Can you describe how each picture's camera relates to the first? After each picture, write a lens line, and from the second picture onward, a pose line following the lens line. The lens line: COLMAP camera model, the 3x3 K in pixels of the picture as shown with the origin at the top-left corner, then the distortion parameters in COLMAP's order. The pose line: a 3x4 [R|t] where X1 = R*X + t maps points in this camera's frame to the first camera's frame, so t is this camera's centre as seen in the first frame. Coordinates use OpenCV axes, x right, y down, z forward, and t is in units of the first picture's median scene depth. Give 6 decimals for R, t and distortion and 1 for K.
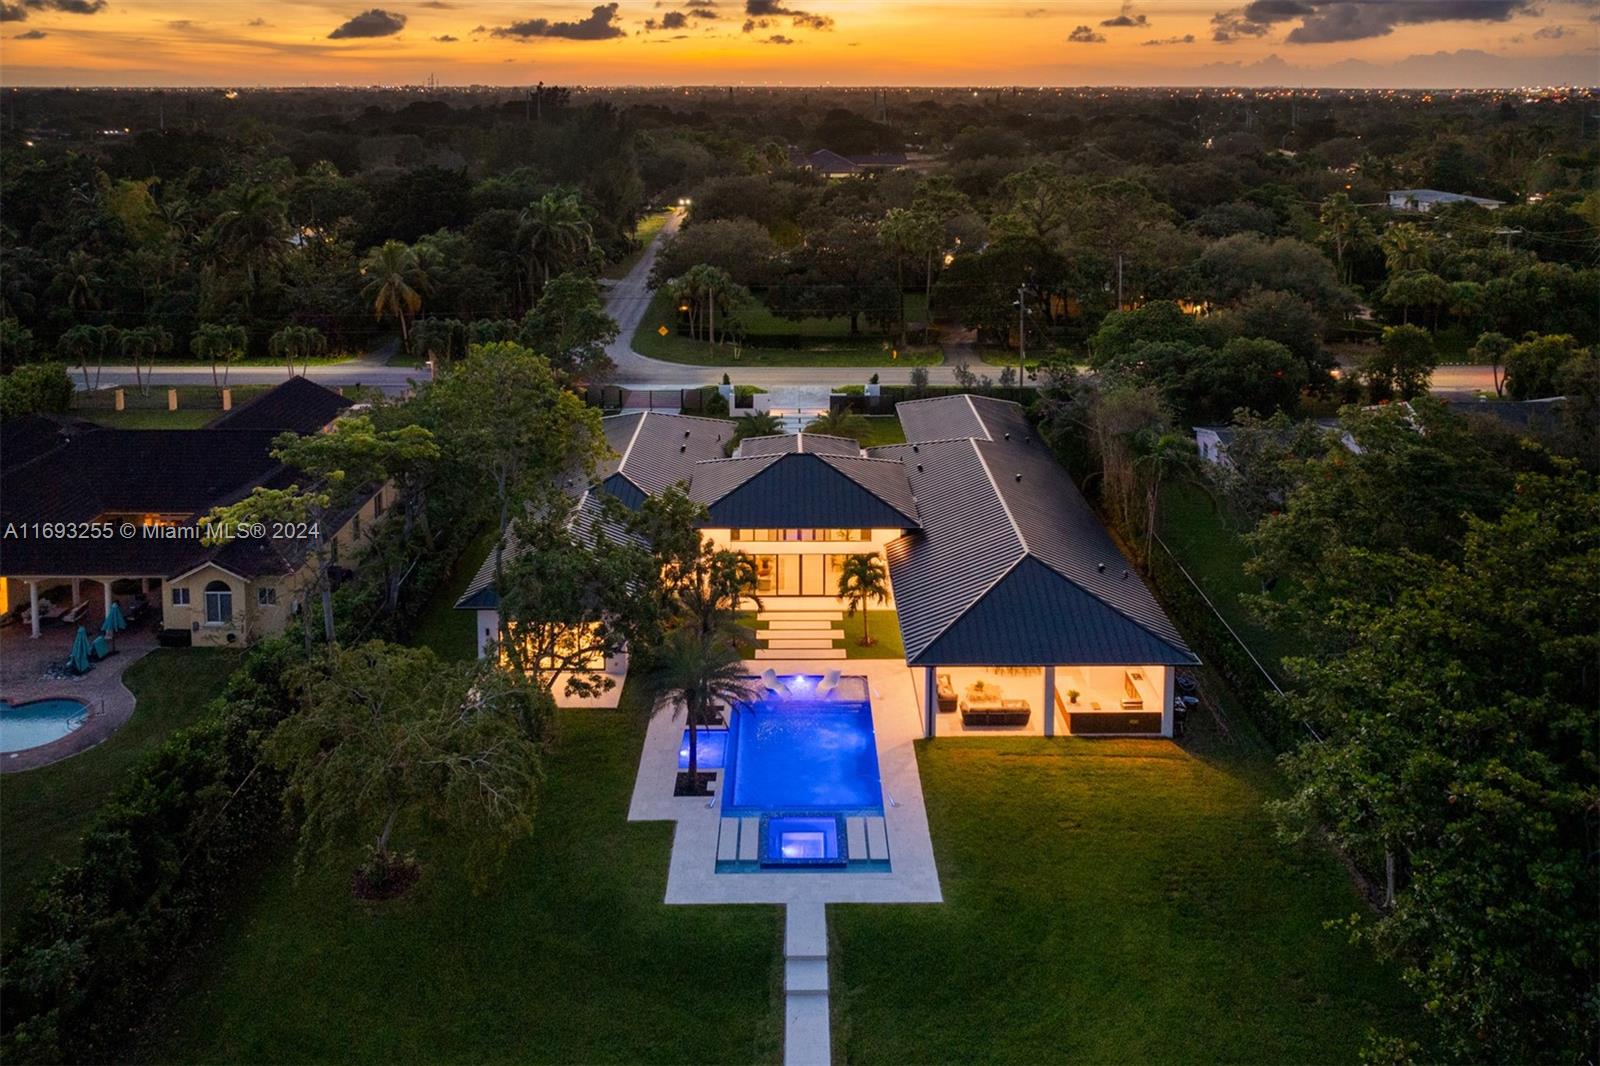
lens RADIAL K [[1199.0, 0, 800.0], [0, 1199.0, 533.0], [0, 0, 1]] dist [-0.011407, -0.050837]
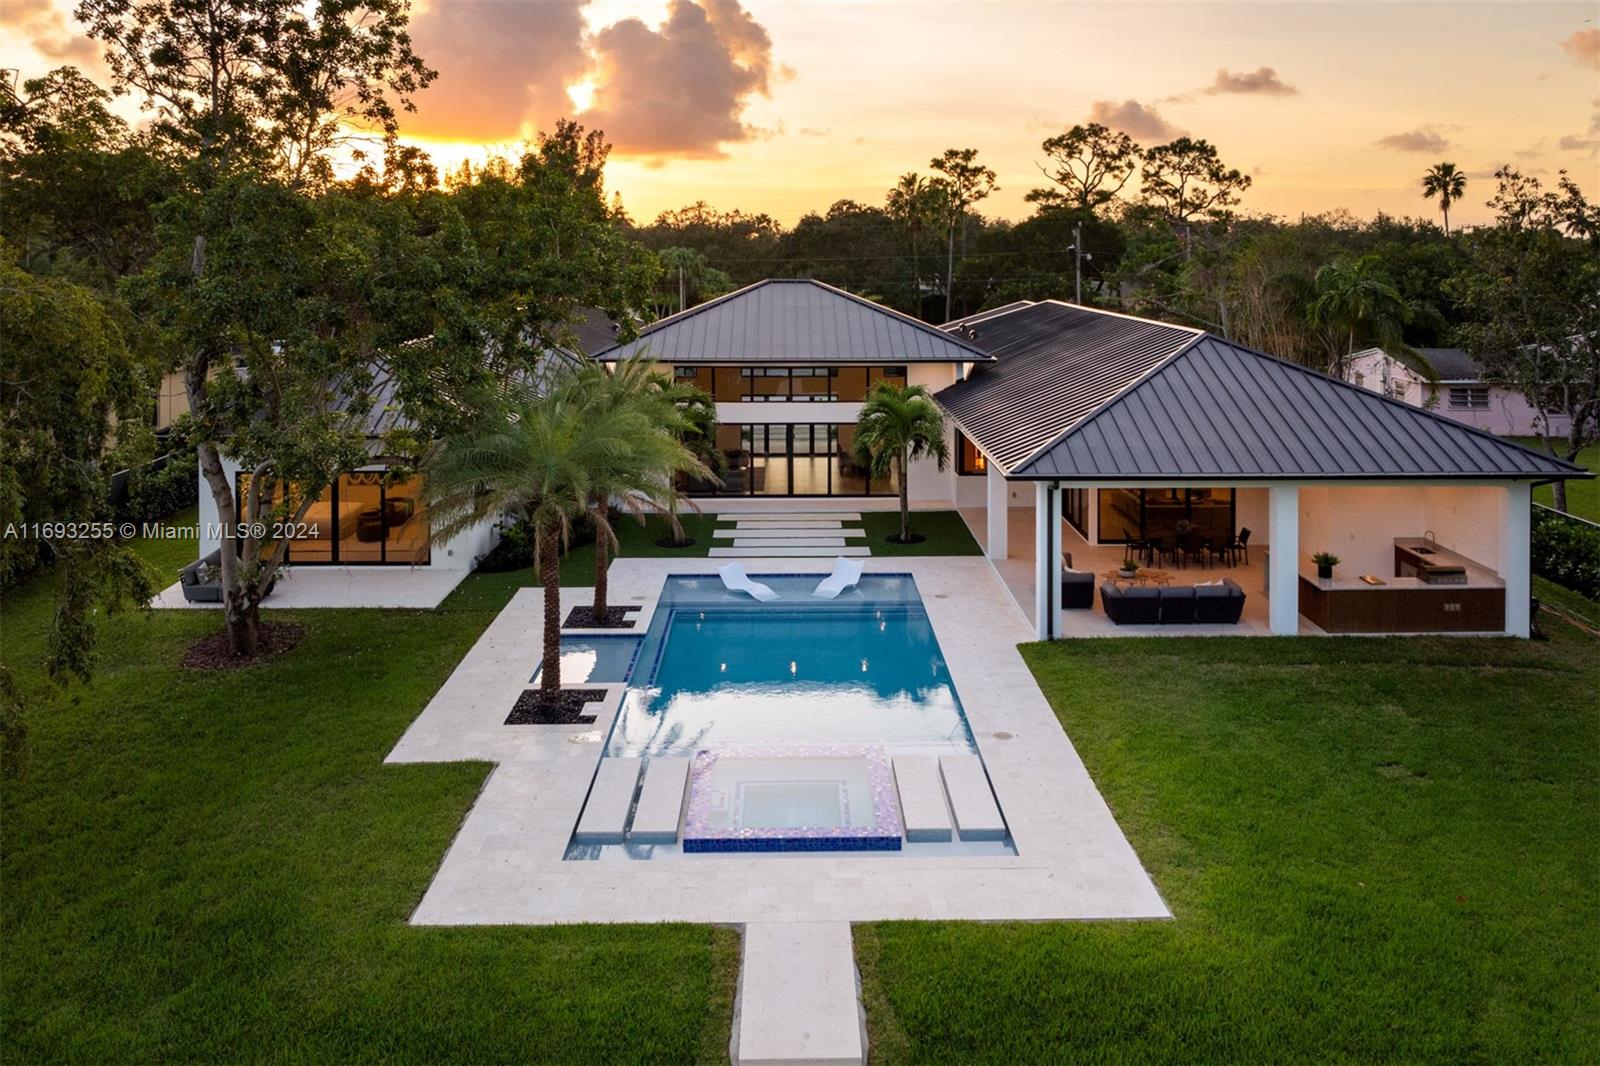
lens RADIAL K [[1231.0, 0, 800.0], [0, 1231.0, 533.0], [0, 0, 1]] dist [-0.005884, -0.061593]
pose [[0.999977, -0.006065, 0.002927, 0.004715], [0.006391, 0.991692, -0.128480, 0.226164], [-0.002124, 0.128496, 0.991708, 0.579435]]
